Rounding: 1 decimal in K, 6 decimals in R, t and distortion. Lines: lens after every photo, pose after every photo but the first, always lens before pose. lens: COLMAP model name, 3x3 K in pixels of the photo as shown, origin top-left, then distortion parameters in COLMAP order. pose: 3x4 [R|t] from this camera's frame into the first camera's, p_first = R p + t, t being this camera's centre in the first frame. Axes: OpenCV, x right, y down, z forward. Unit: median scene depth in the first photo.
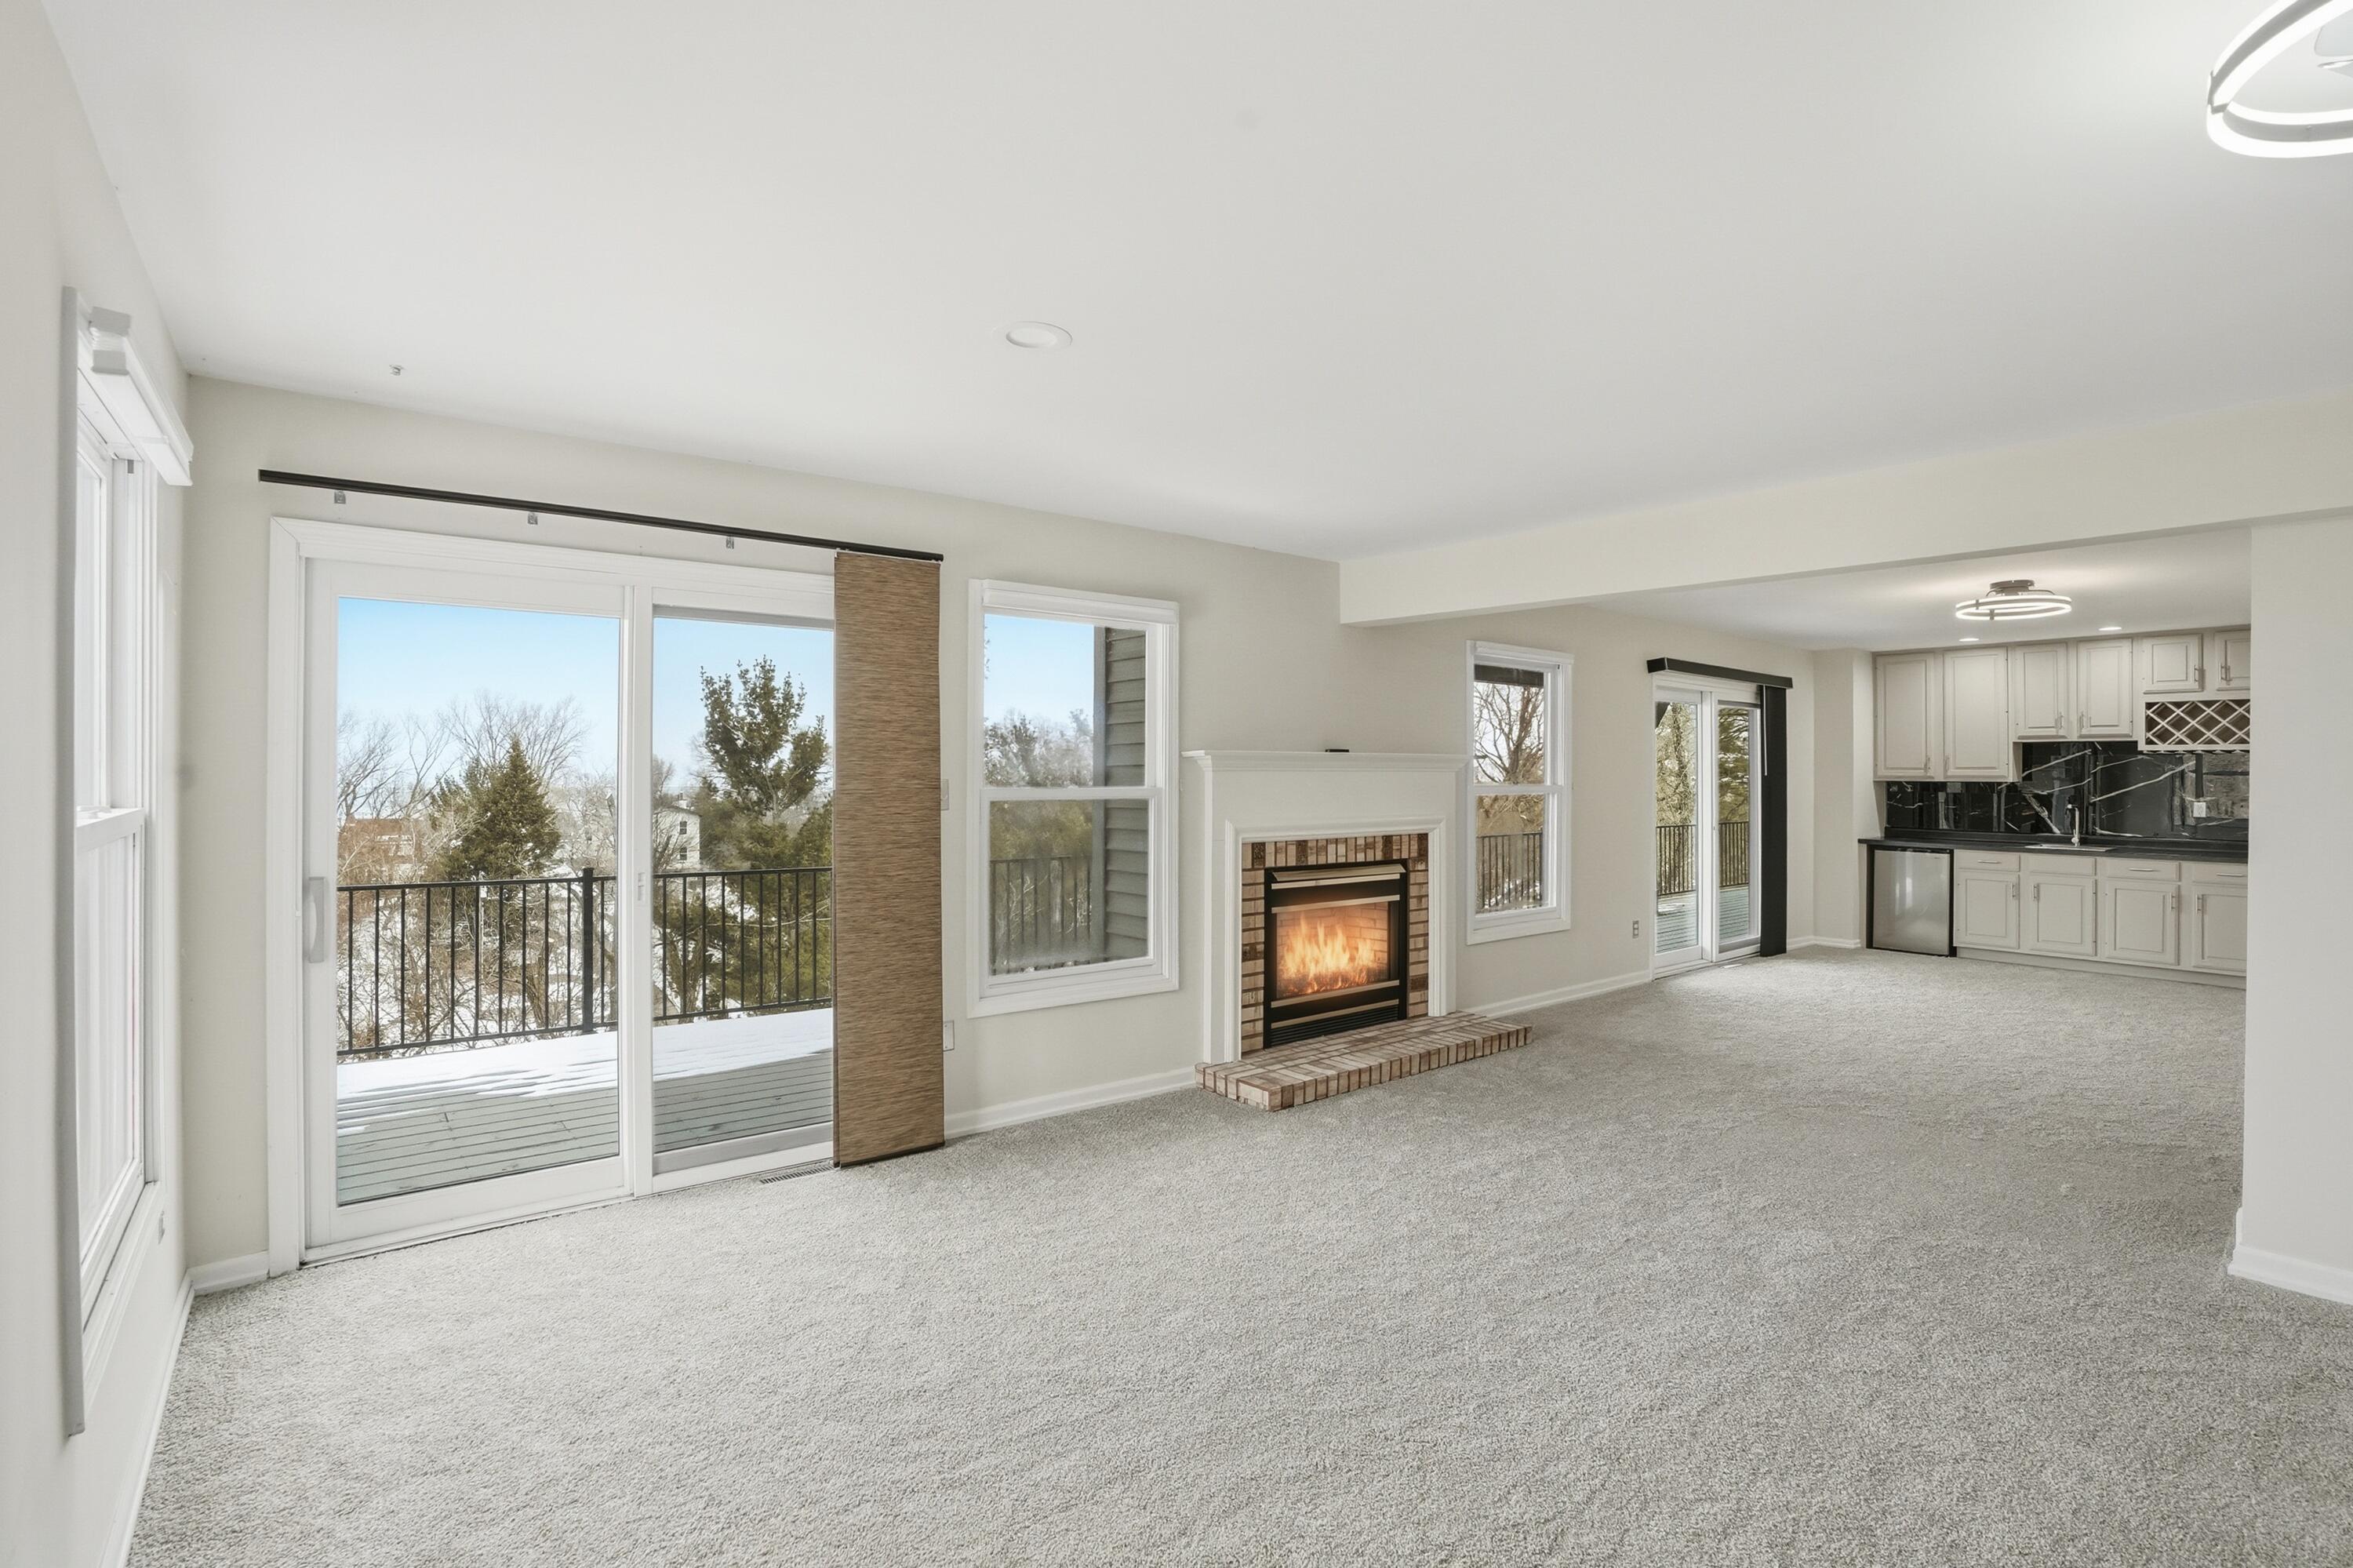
lens RADIAL K [[1080.0, 0, 1184.5], [0, 1080.0, 764.8], [0, 0, 1]] dist [-0.049048, 0.008005]
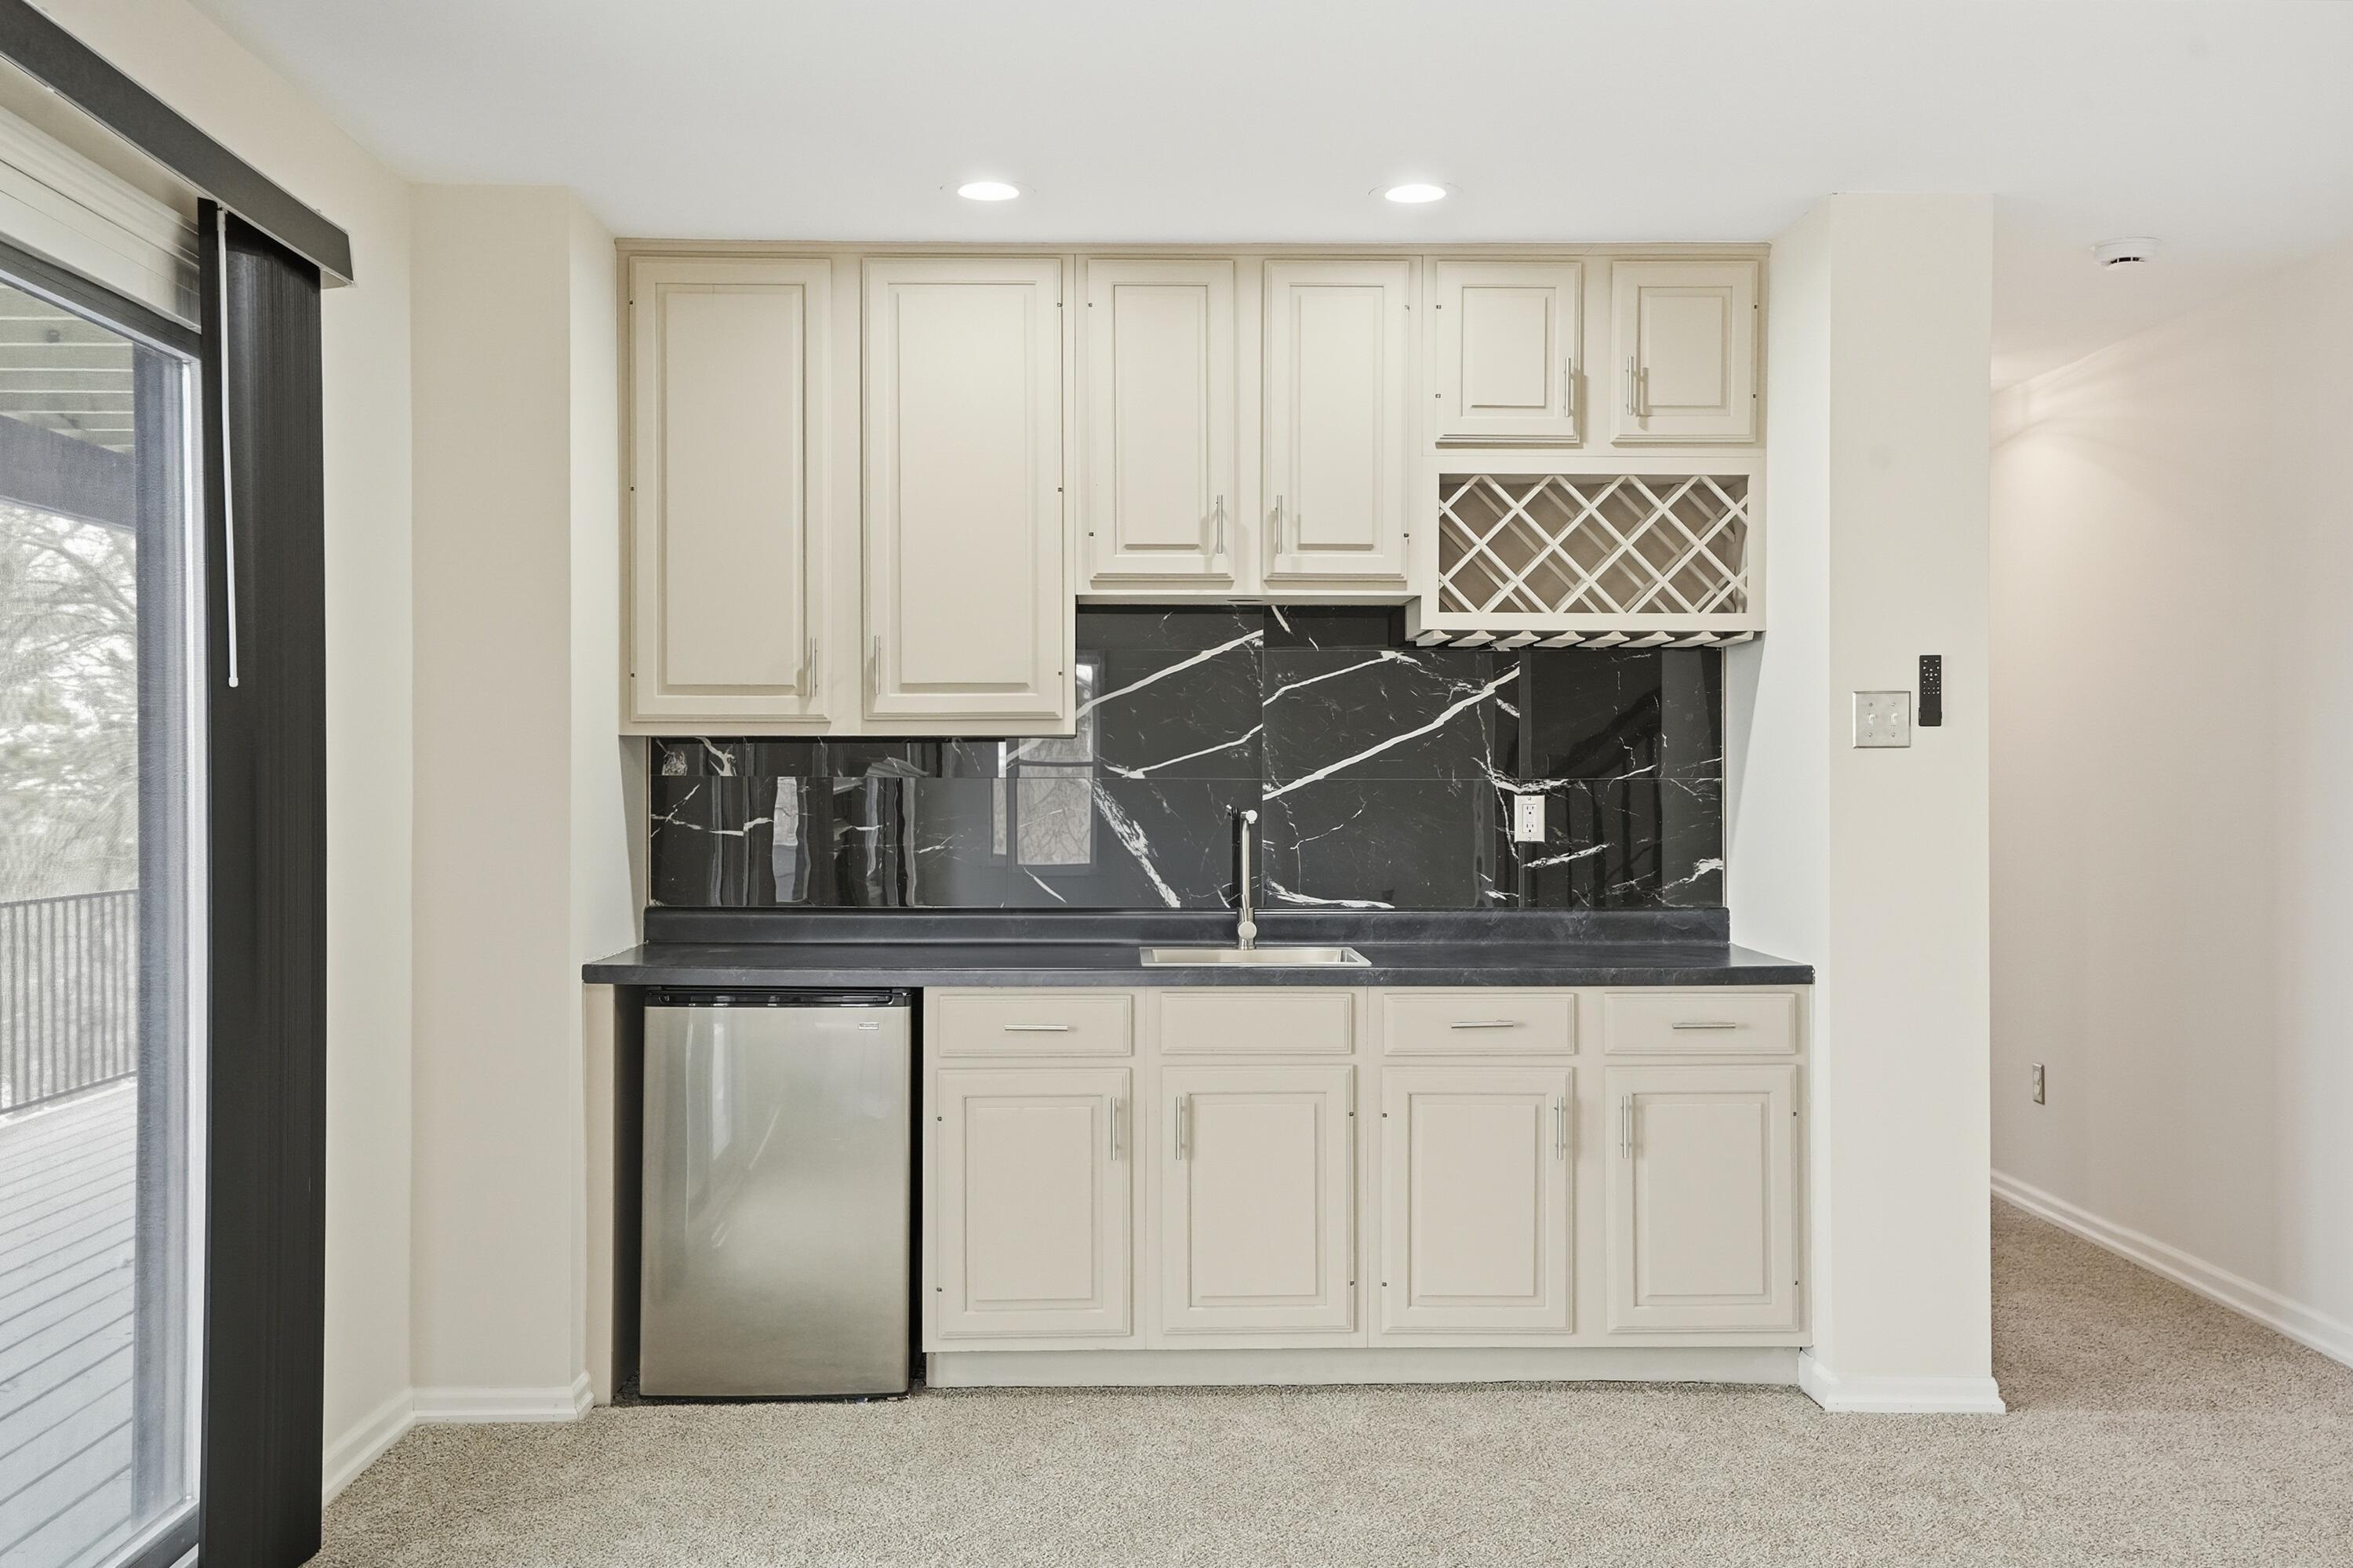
lens RADIAL K [[2348.9, 0, 1174.2], [0, 2348.9, 777.0], [0, 0, 1]] dist [0.109646, 0.000000]
pose [[0.611955, -0.004958, 0.790877, 0.339439], [-0.002229, 0.999966, 0.007994, 0.025555], [-0.790890, -0.006655, 0.611923, 0.665681]]
